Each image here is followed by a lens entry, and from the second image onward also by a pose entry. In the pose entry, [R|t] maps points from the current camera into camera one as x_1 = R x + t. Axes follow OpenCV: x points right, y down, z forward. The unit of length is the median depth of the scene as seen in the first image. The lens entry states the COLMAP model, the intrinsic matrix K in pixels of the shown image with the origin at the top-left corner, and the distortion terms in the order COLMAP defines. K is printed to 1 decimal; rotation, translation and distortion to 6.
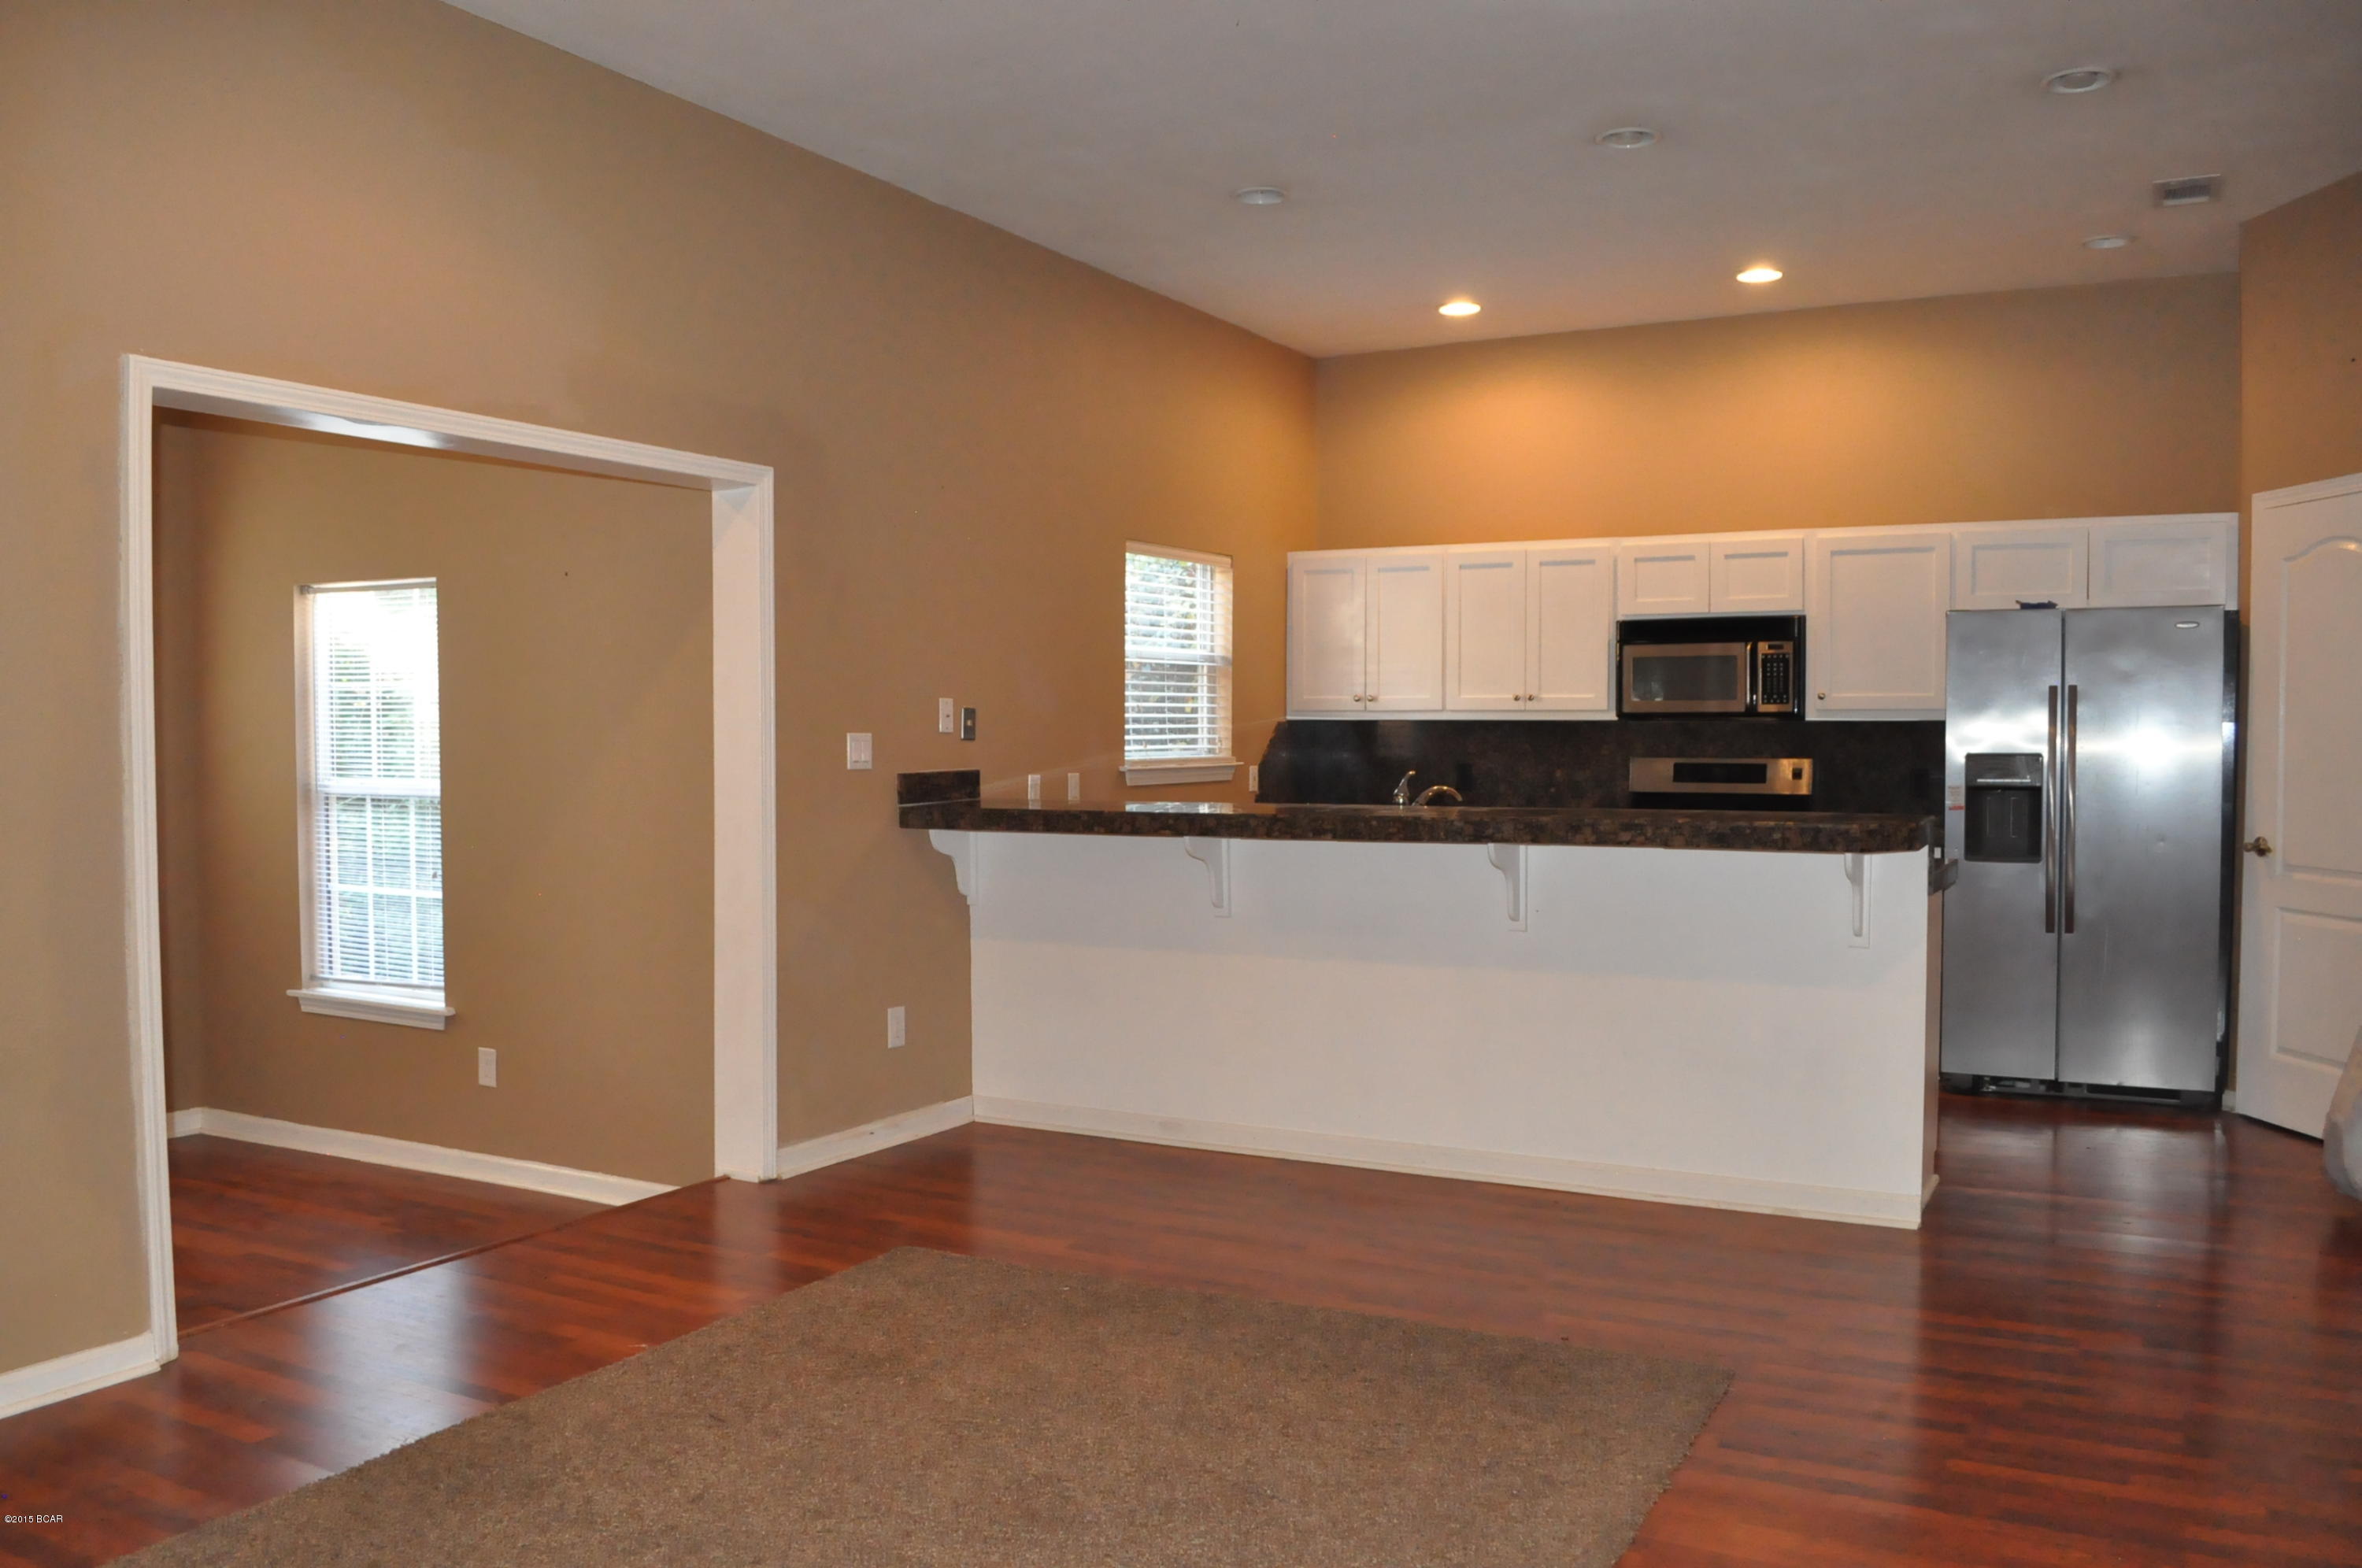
lens RADIAL K [[1872.7, 0, 1195.1], [0, 1872.7, 782.4], [0, 0, 1]] dist [-0.061200, -0.002915]
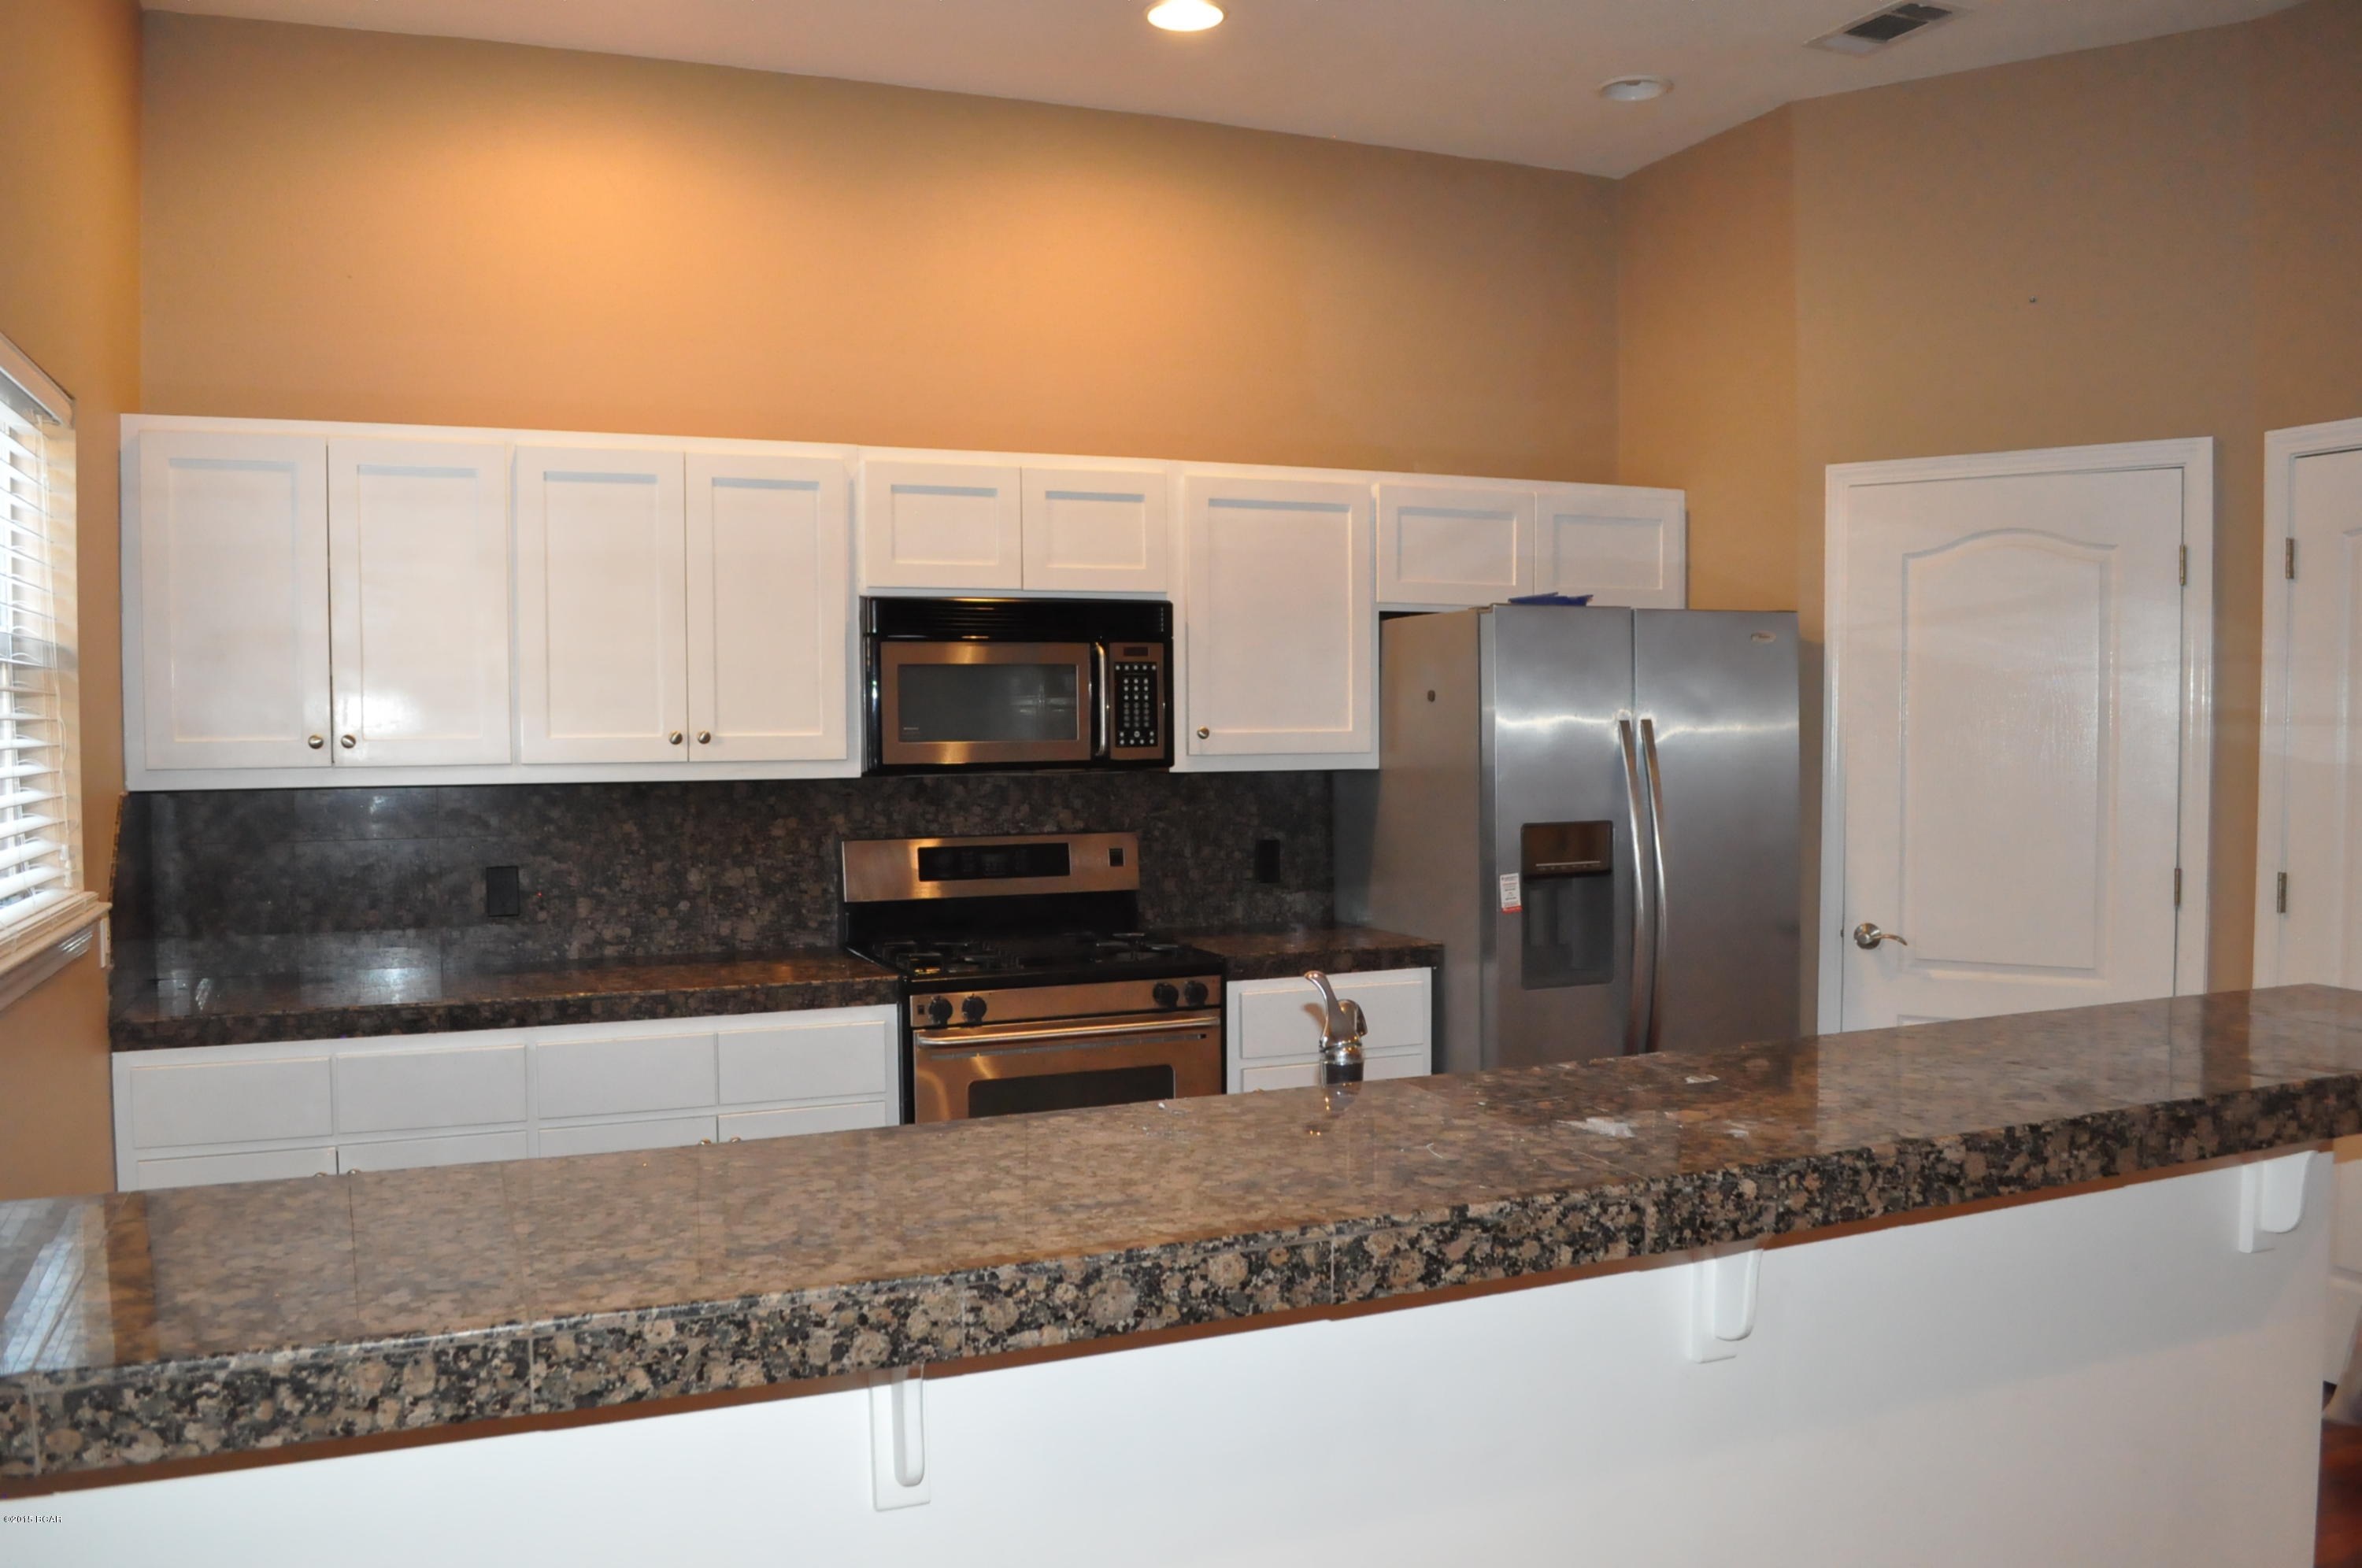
lens RADIAL K [[1872.7, 0, 1158.2], [0, 1872.7, 795.5], [0, 0, 1]] dist [-0.061200, -0.002915]
pose [[0.635587, -0.036384, 0.771172, -0.146323], [0.030421, 0.999293, 0.022074, -0.038173], [-0.771430, 0.009429, 0.636244, 0.590741]]
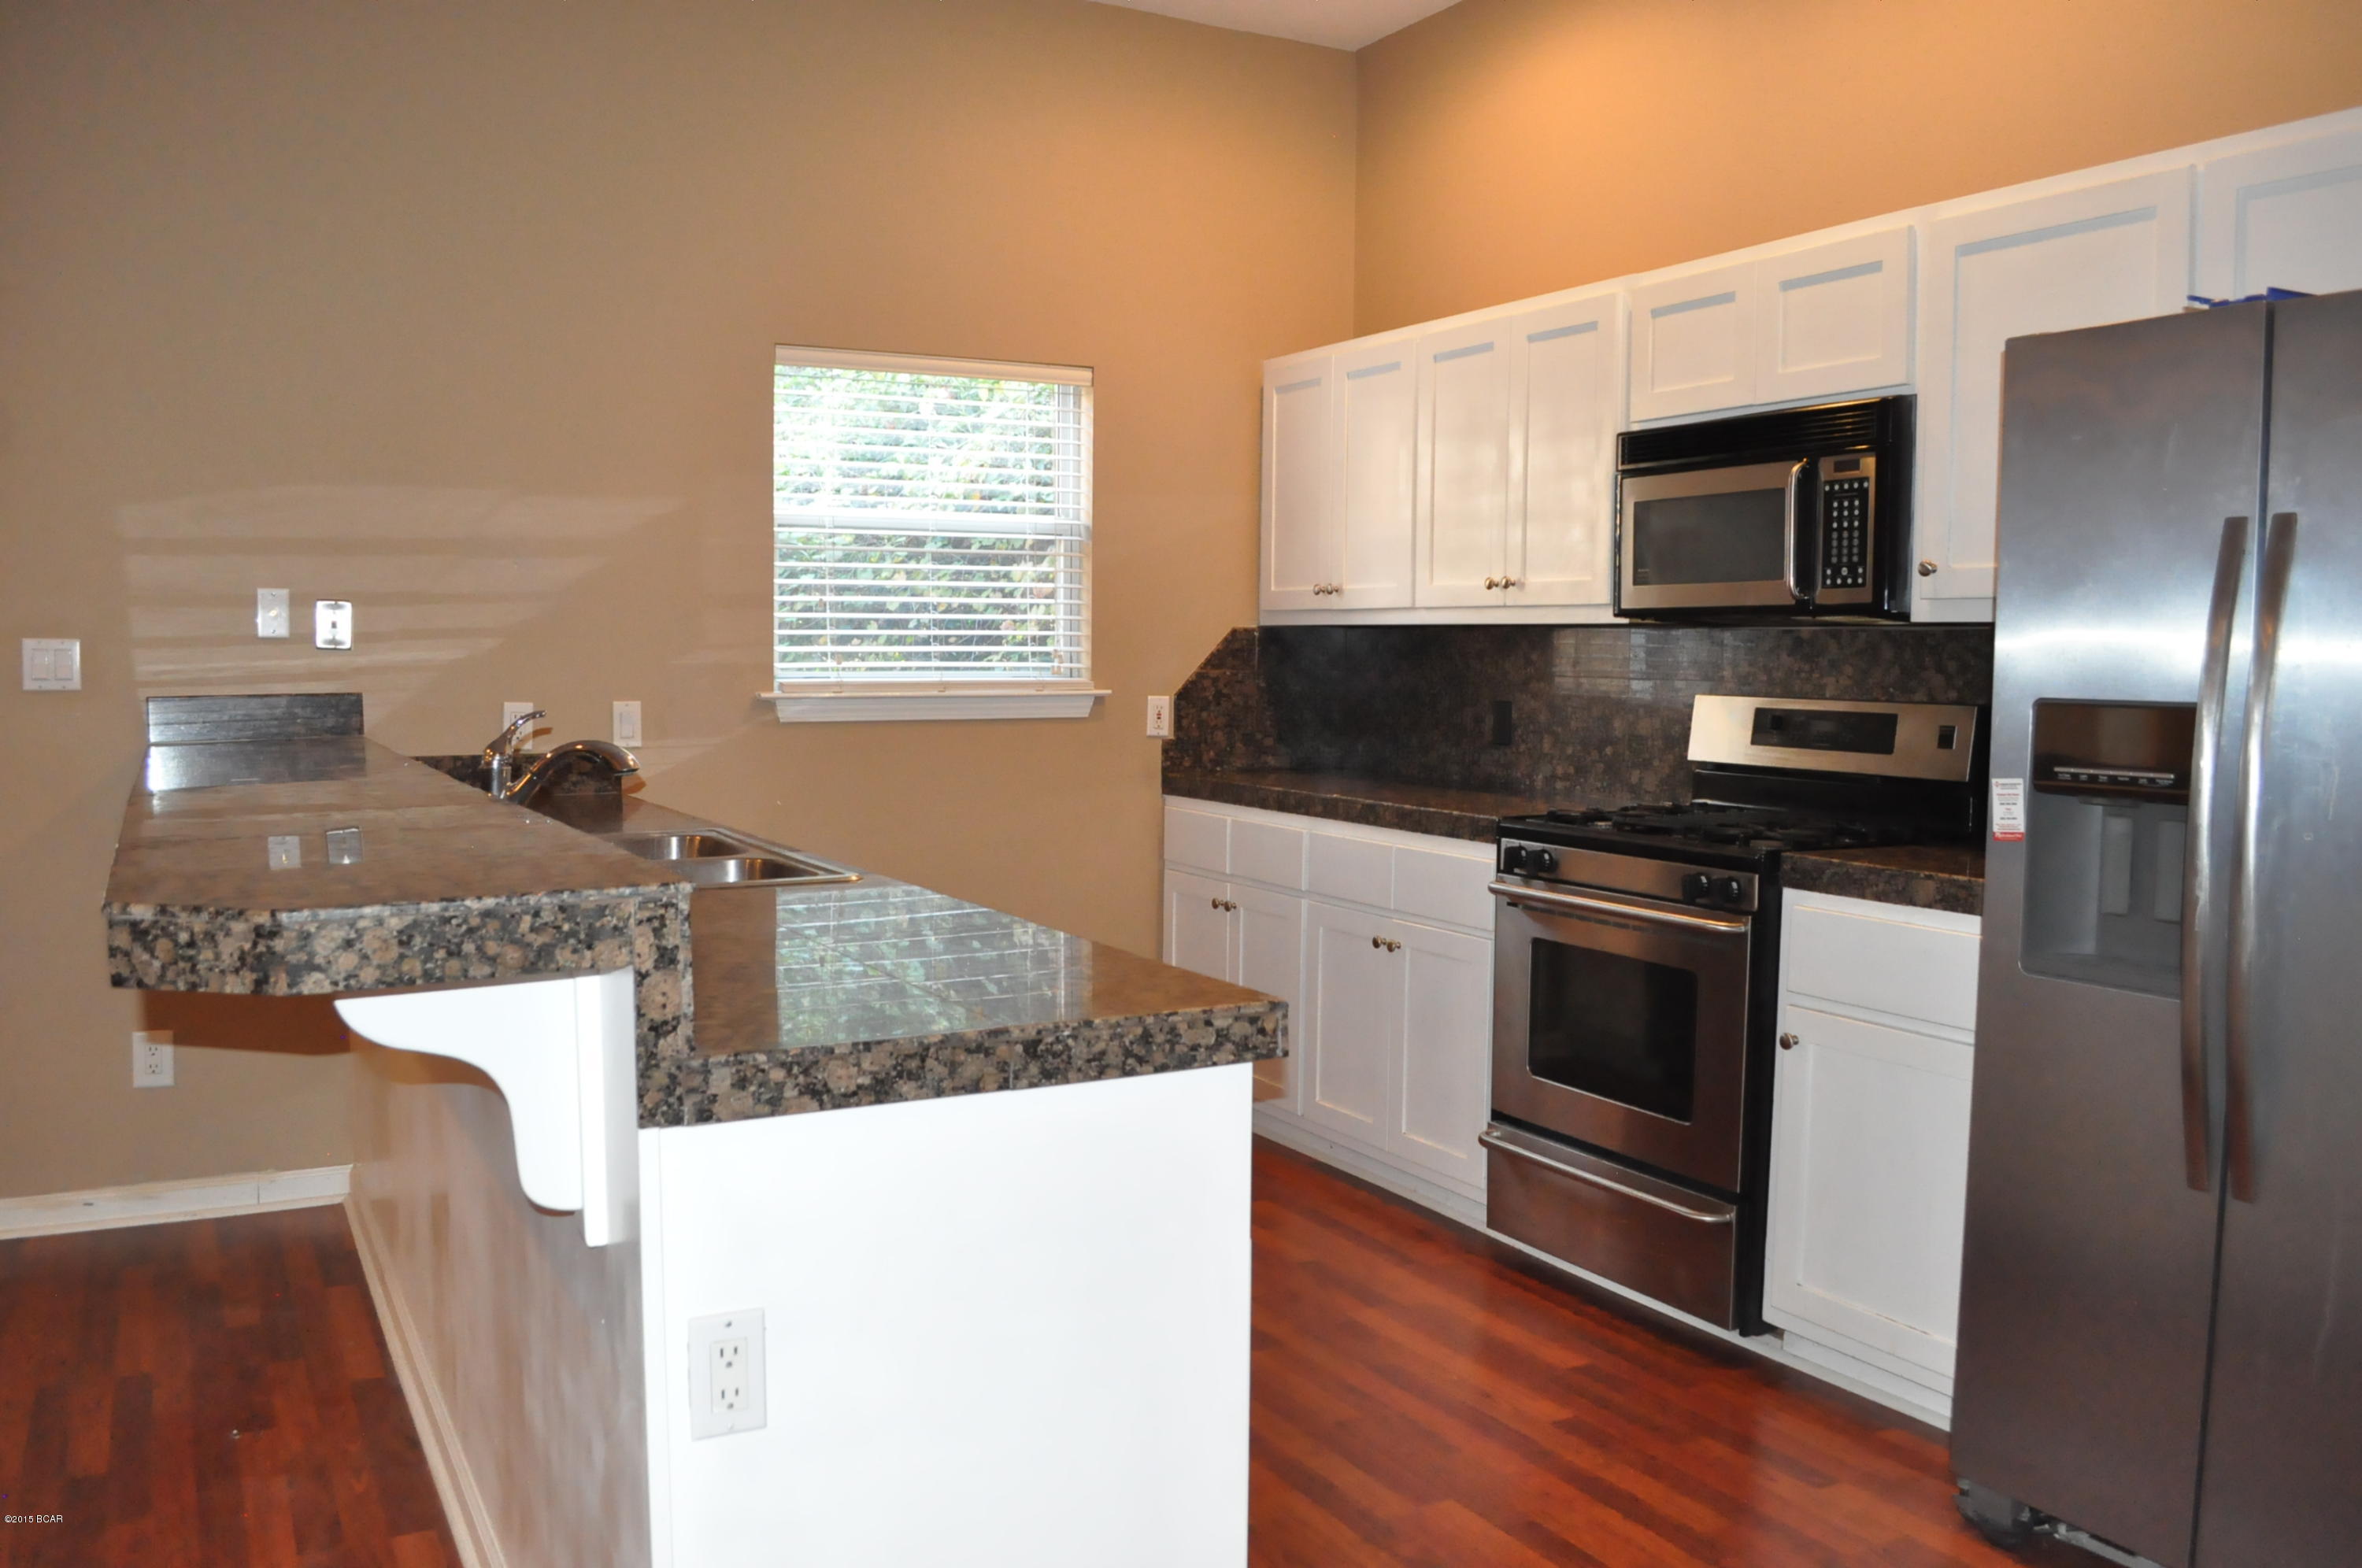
lens RADIAL K [[1872.7, 0, 1179.7], [0, 1872.7, 780.9], [0, 0, 1]] dist [-0.061200, -0.002915]
pose [[0.841290, 0.044821, -0.538723, 0.412115], [-0.023293, 0.998637, 0.046710, -0.010758], [0.540082, -0.026748, 0.841187, 0.495427]]
